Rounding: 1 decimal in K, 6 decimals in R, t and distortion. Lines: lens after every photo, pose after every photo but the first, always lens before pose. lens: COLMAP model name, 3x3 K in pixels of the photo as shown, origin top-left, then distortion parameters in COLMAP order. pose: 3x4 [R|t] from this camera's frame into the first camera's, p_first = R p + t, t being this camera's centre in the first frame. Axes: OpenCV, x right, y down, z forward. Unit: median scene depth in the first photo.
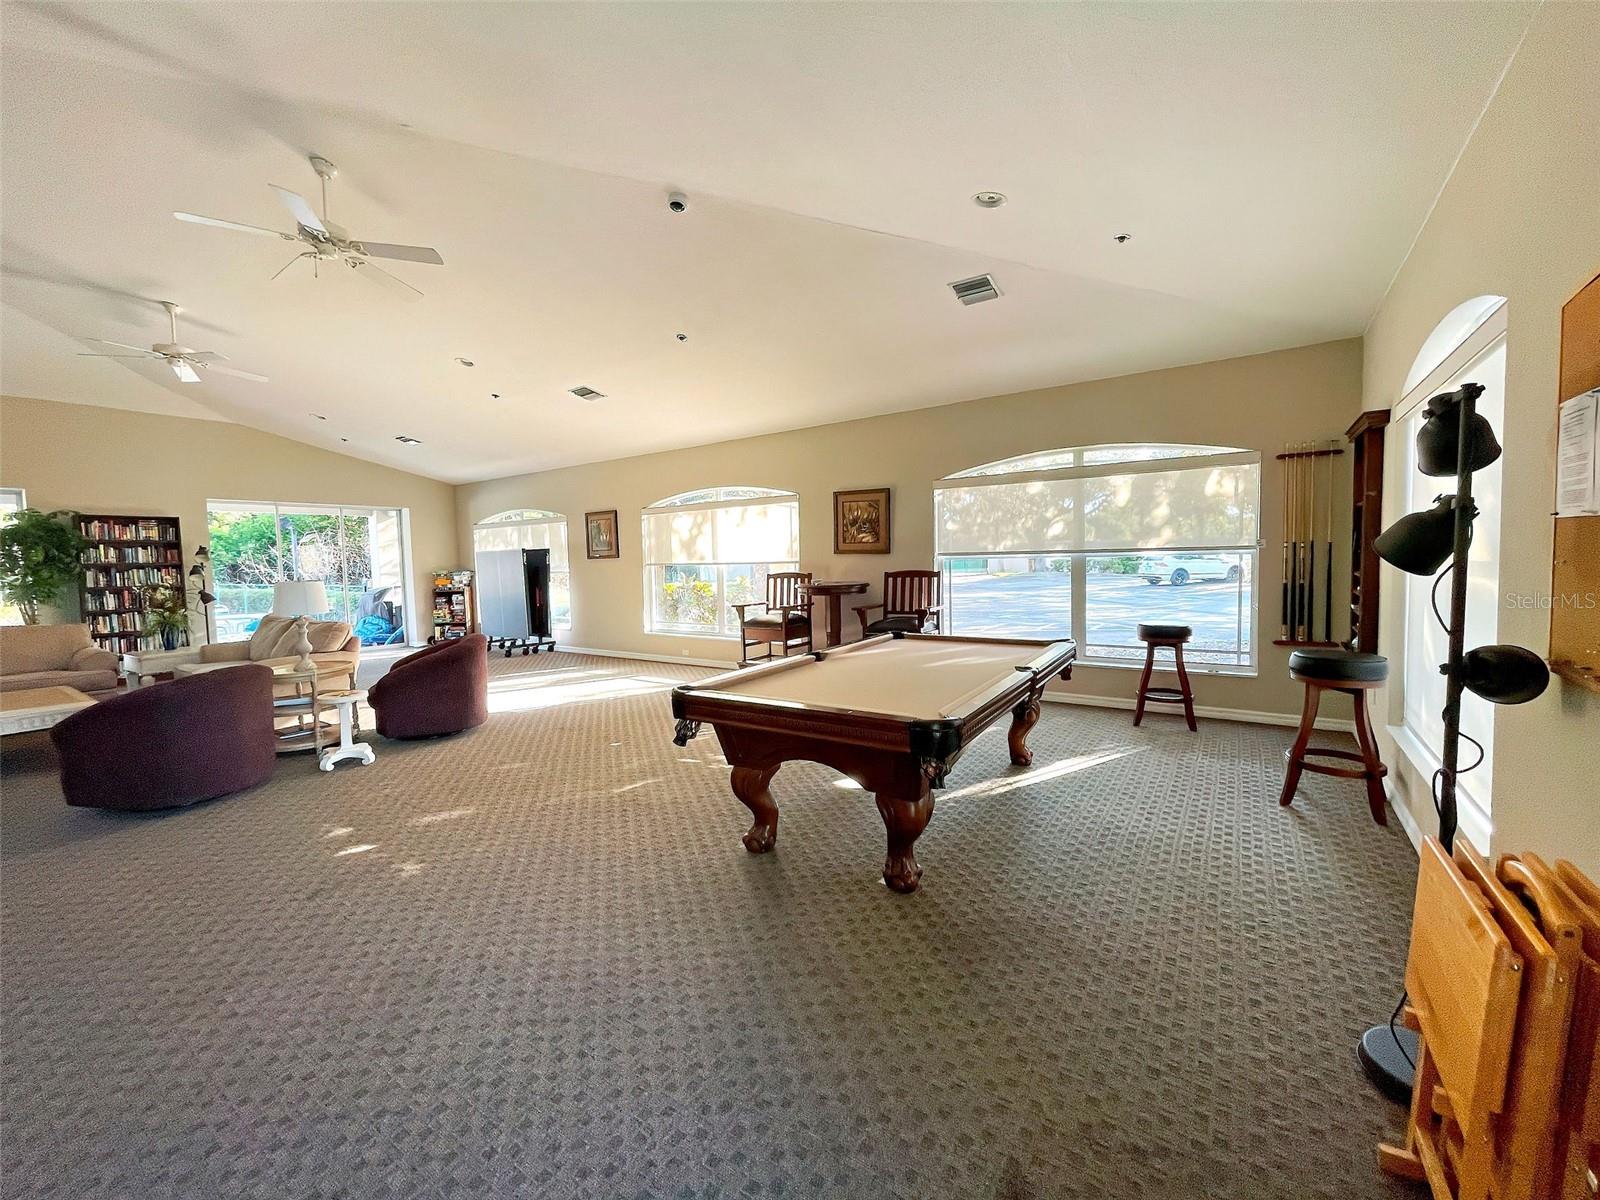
lens RADIAL K [[652.6, 0, 792.6], [0, 652.6, 599.4], [0, 0, 1]] dist [-0.002395, -0.000094]
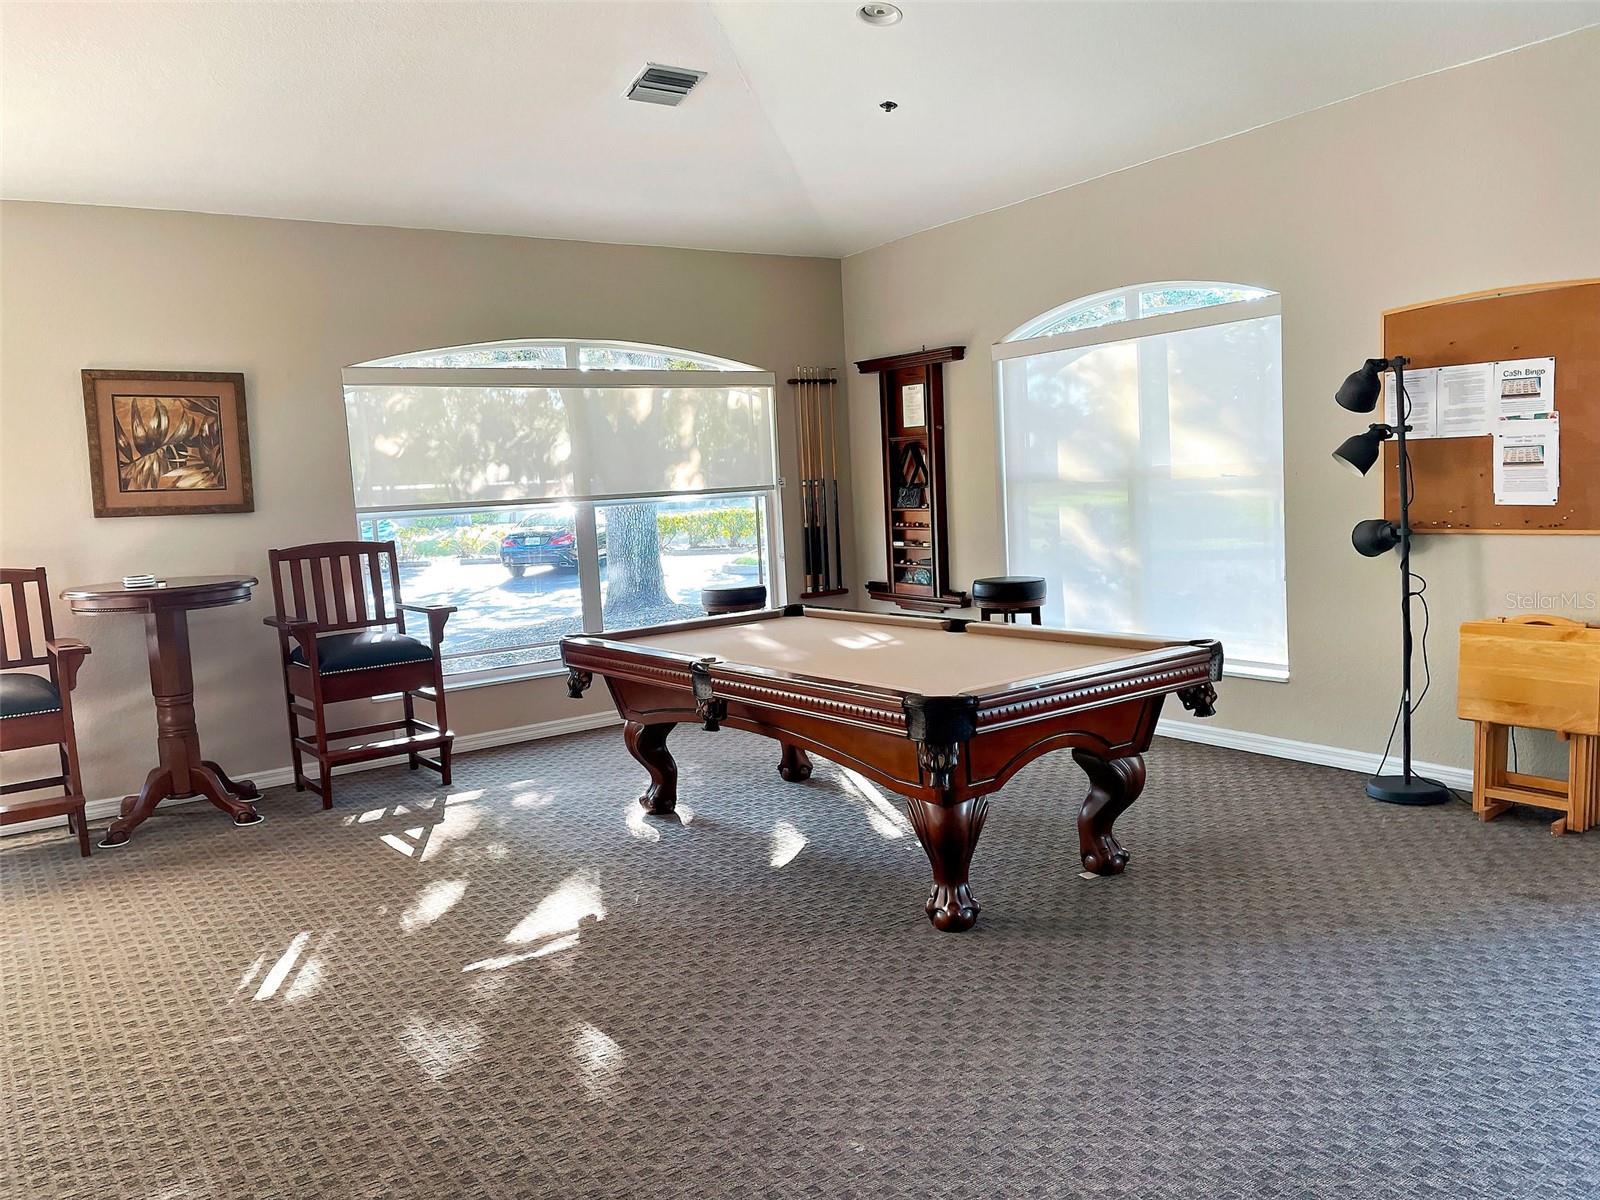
lens RADIAL K [[1201.7, 0, 799.4], [0, 1201.7, 598.6], [0, 0, 1]] dist [0.043343, 0.000492]
pose [[0.330067, -0.089210, 0.939732, -0.676718], [0.106968, 0.992647, 0.056662, -0.019148], [-0.937877, 0.081819, 0.337183, 0.414001]]
